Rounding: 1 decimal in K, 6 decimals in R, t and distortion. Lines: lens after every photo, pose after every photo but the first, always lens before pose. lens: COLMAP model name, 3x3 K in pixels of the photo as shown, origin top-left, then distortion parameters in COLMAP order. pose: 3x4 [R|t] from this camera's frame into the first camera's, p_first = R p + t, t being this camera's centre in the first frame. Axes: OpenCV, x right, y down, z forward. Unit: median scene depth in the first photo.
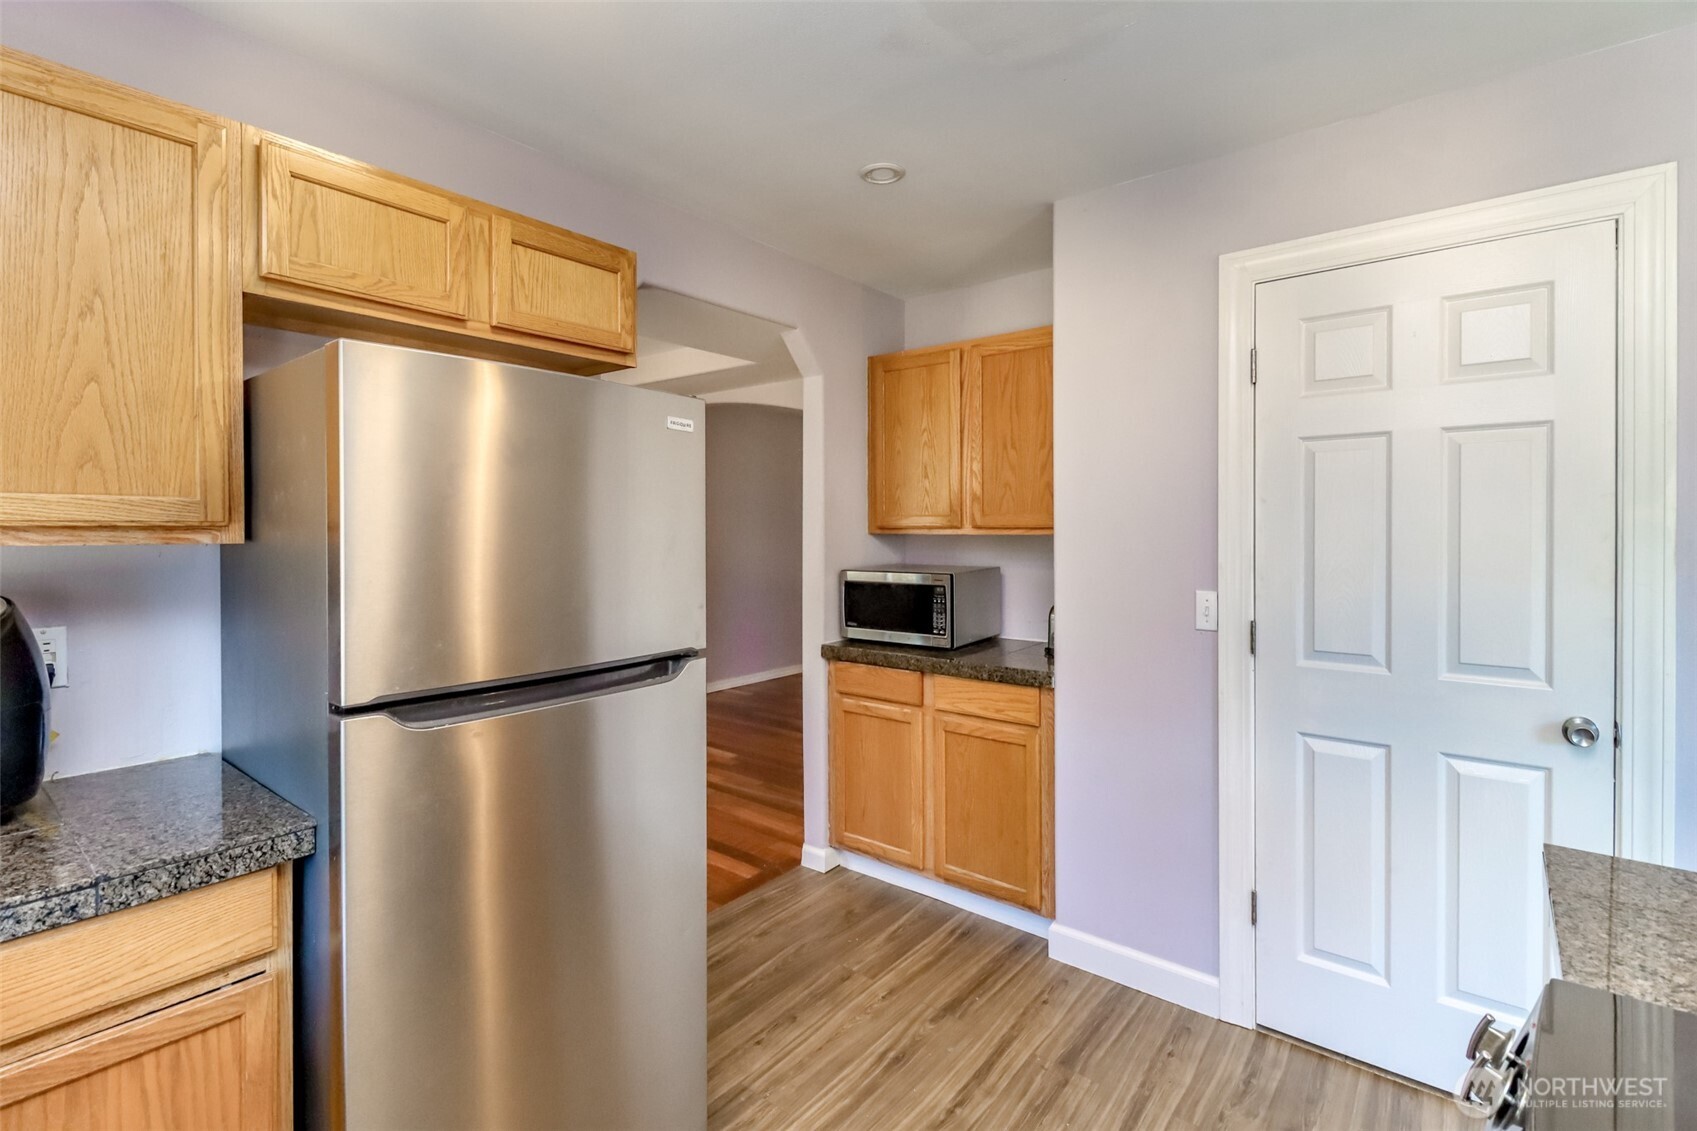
lens RADIAL K [[789.8, 0, 815.2], [0, 789.8, 523.8], [0, 0, 1]] dist [0.012204, -0.001384]
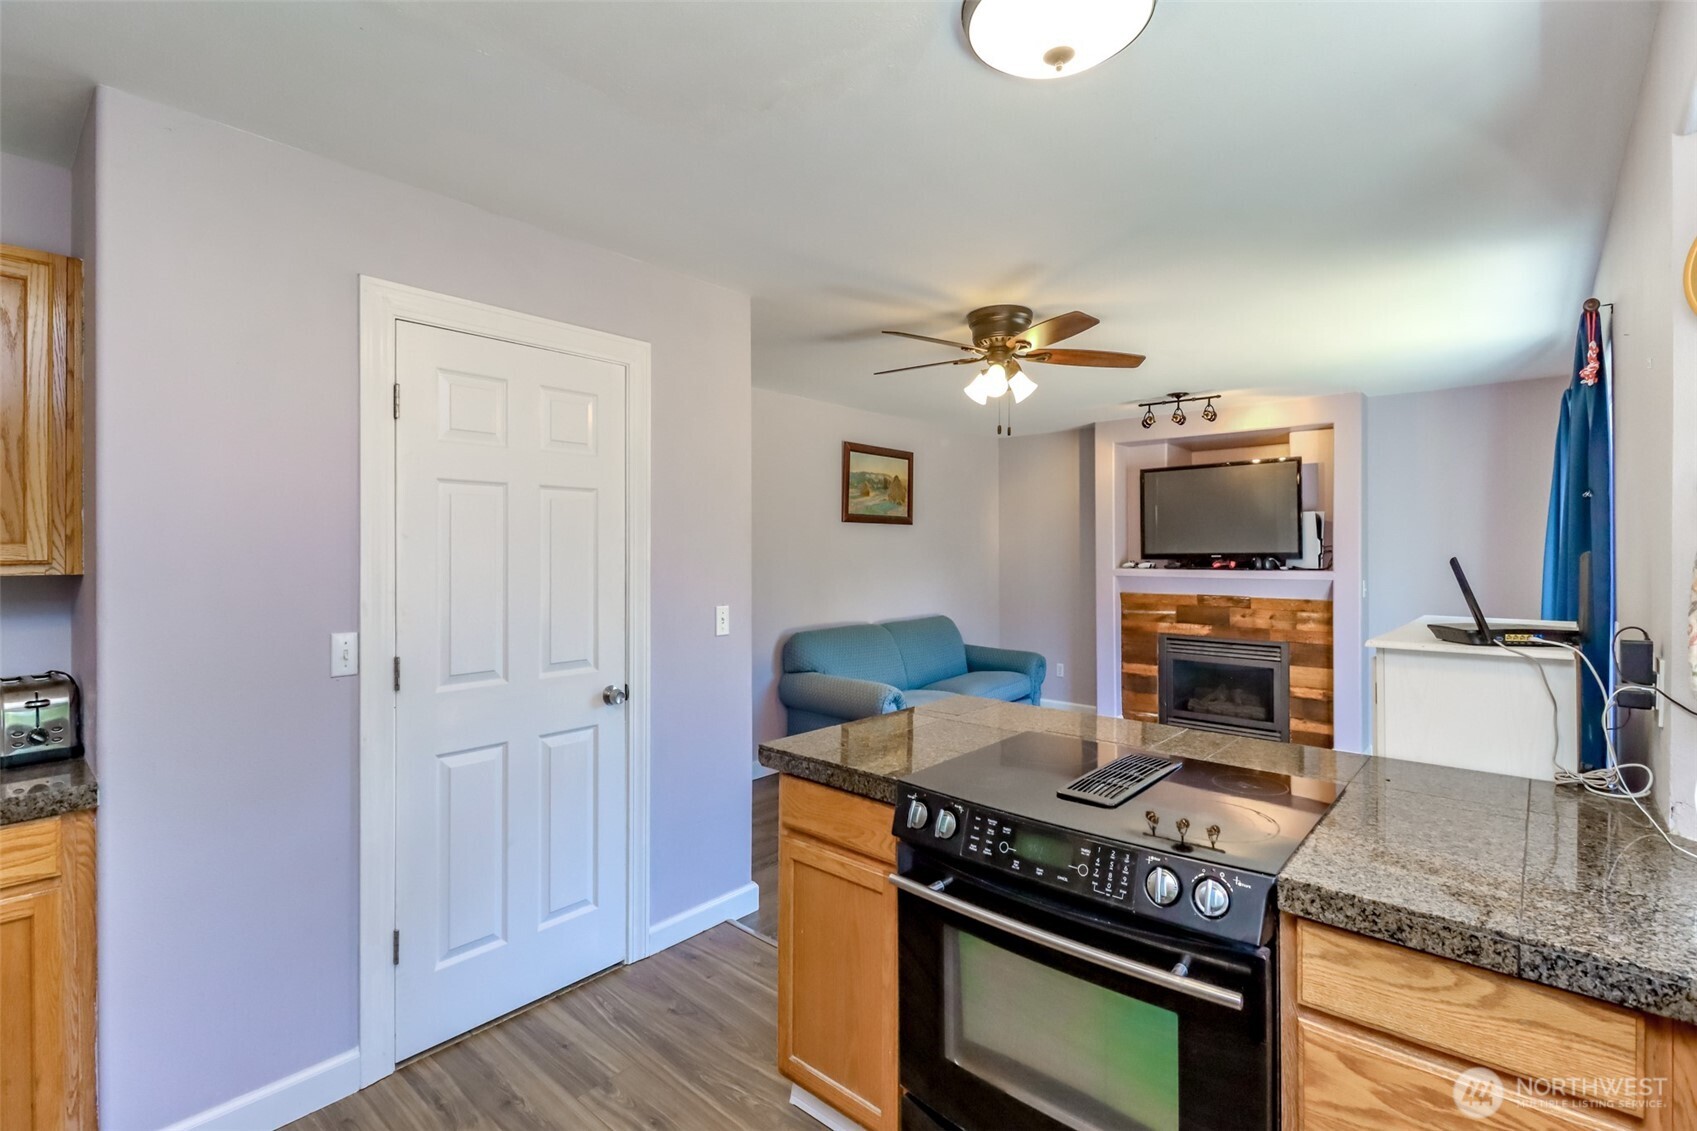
lens RADIAL K [[789.8, 0, 850.8], [0, 789.8, 557.5], [0, 0, 1]] dist [0.012204, -0.001384]
pose [[0.018348, 0.005227, 0.999818, -0.447710], [0.007418, 0.999958, -0.005364, 0.007887], [-0.999804, 0.007515, 0.018309, 0.430563]]
